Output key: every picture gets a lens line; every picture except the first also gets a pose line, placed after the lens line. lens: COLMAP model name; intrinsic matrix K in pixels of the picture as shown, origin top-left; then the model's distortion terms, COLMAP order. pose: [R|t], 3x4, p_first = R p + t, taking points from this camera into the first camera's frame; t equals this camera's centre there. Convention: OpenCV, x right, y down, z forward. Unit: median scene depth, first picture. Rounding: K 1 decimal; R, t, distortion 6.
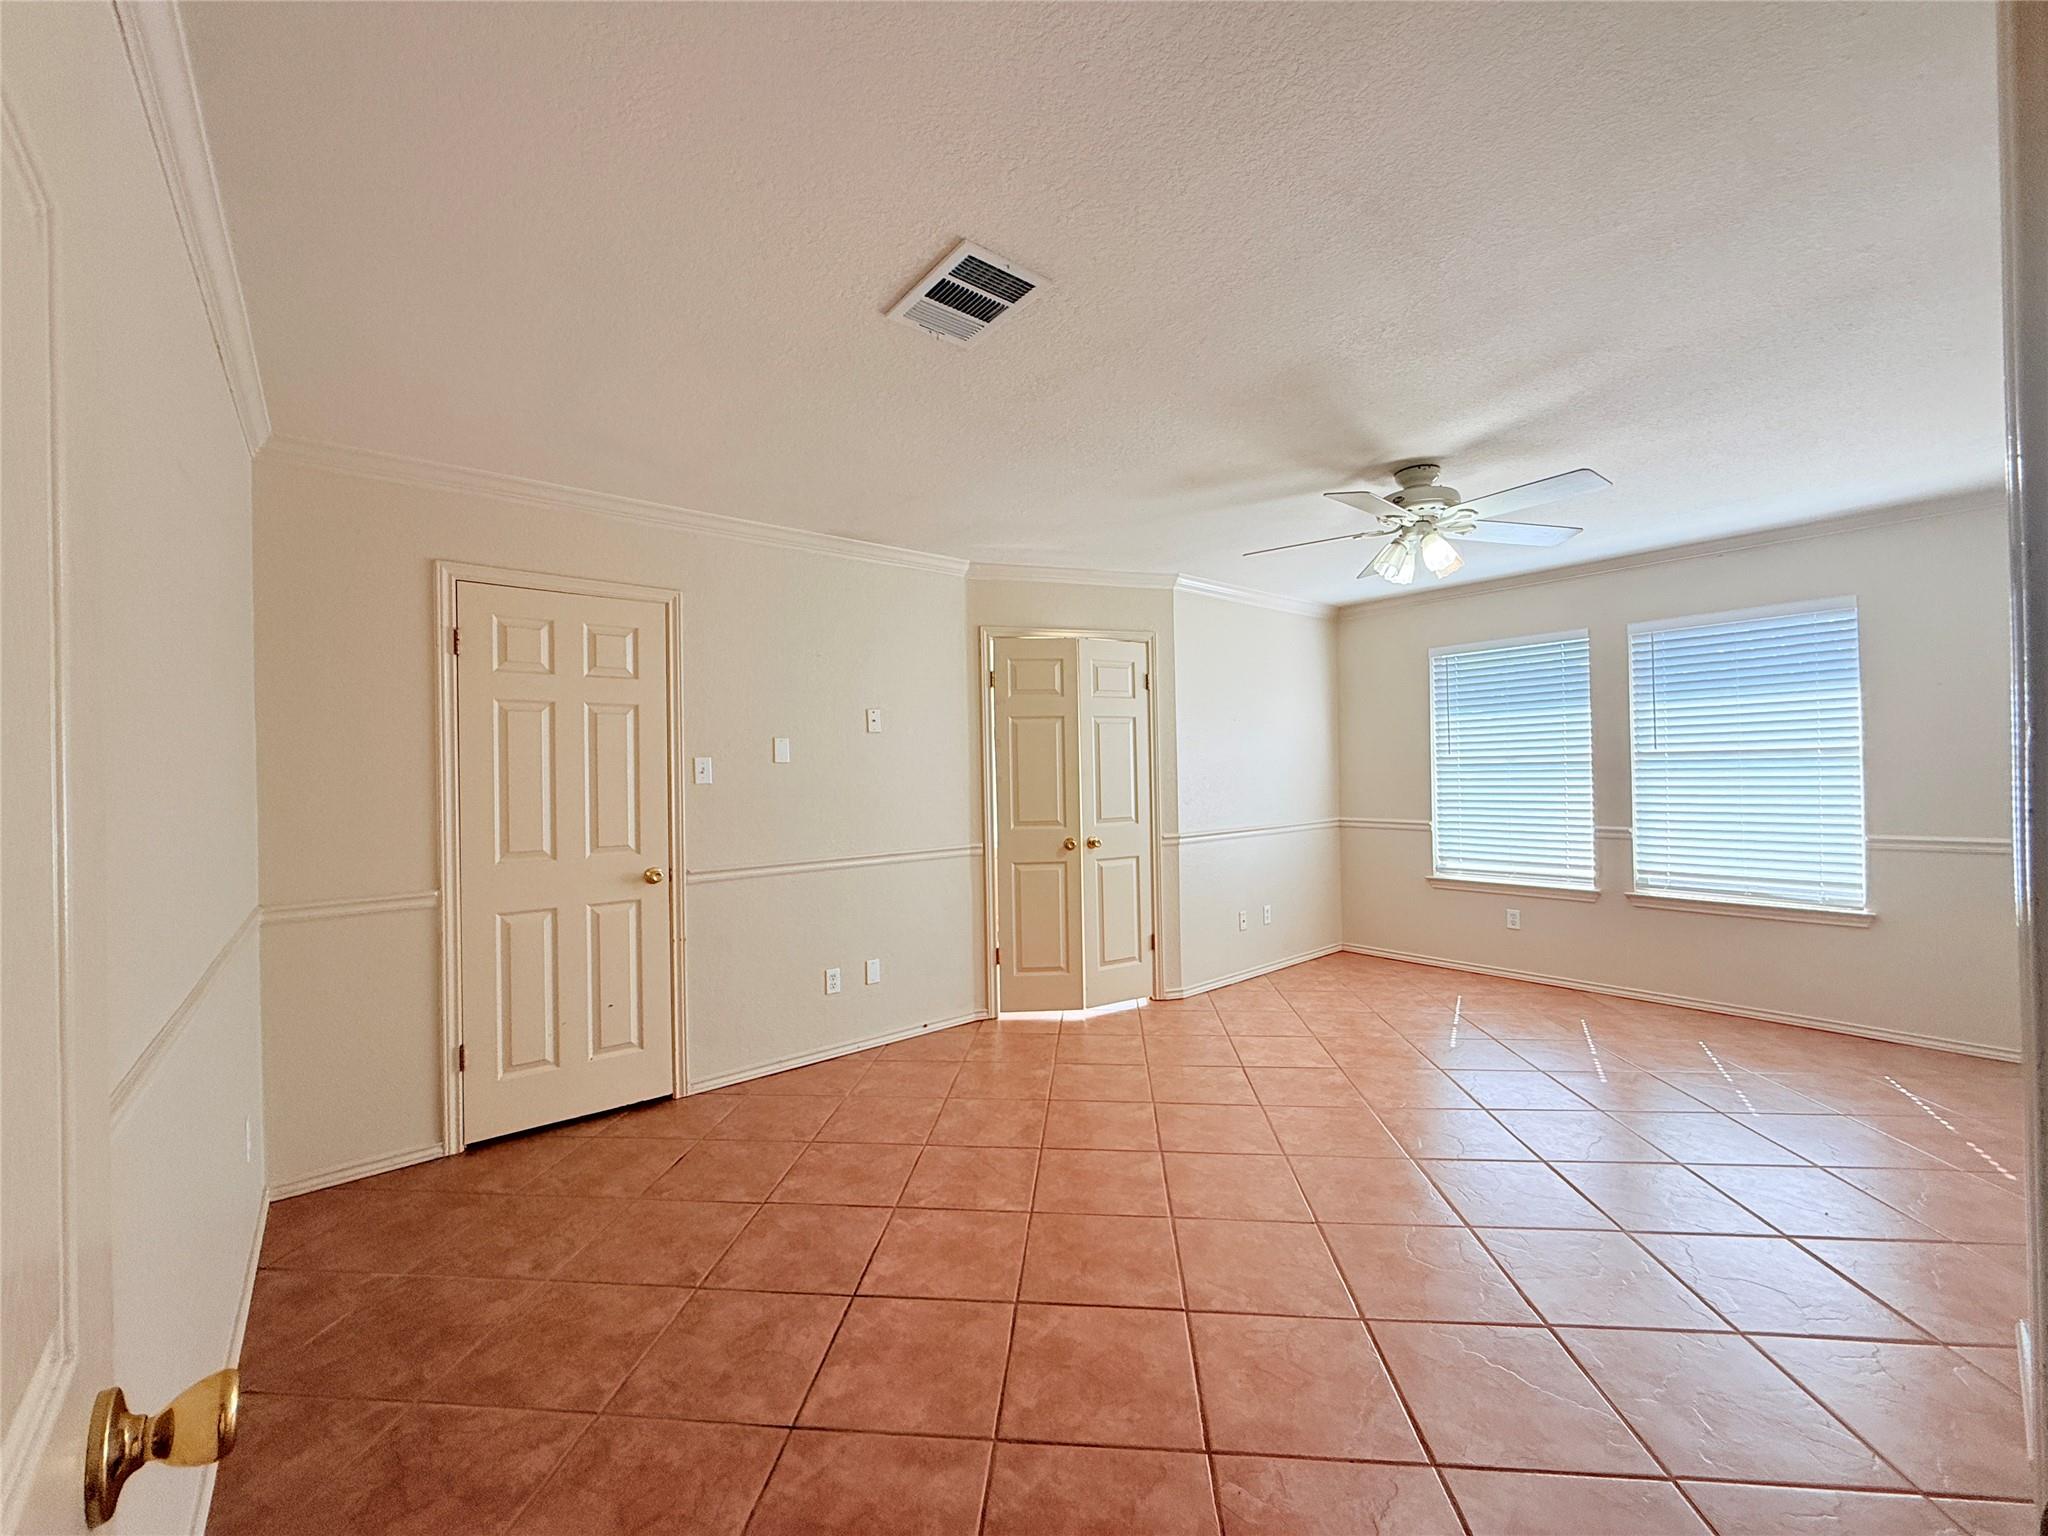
lens RADIAL K [[814.4, 0, 1024.0], [0, 814.4, 771.7], [0, 0, 1]] dist [-0.003503, 0.000437]
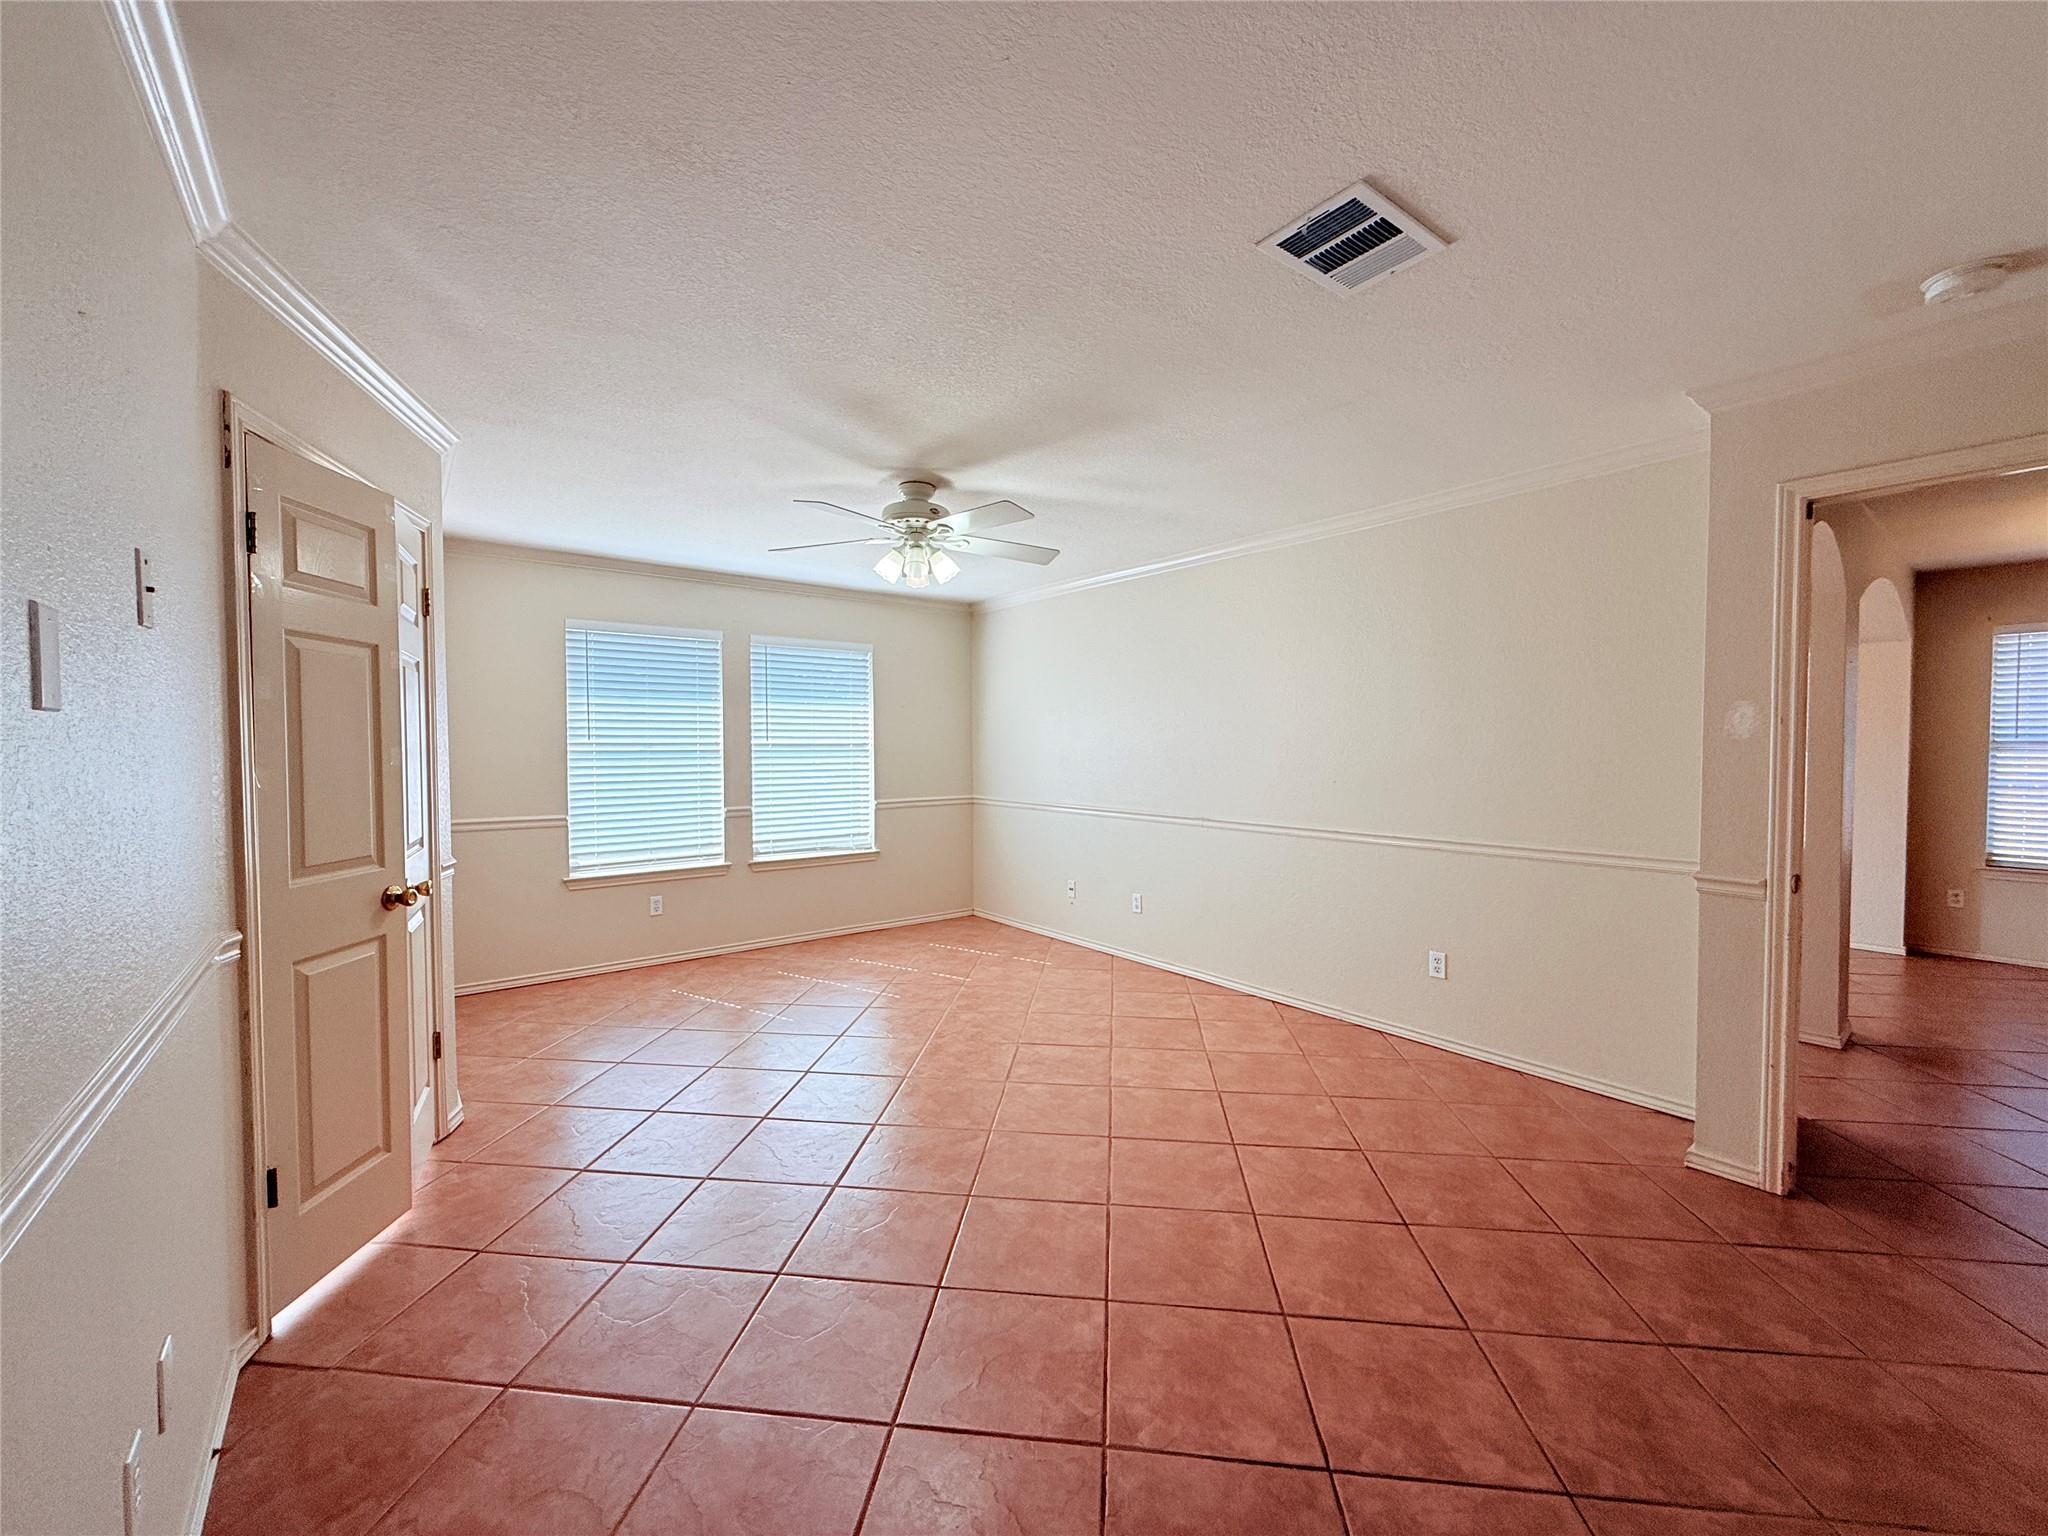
lens RADIAL K [[814.4, 0, 1019.8], [0, 814.4, 764.6], [0, 0, 1]] dist [-0.003503, 0.000437]
pose [[0.024547, -0.001404, 0.999698, -0.440229], [0.001949, 0.999997, 0.001356, 0.006235], [-0.999697, 0.001915, 0.024549, 0.589402]]
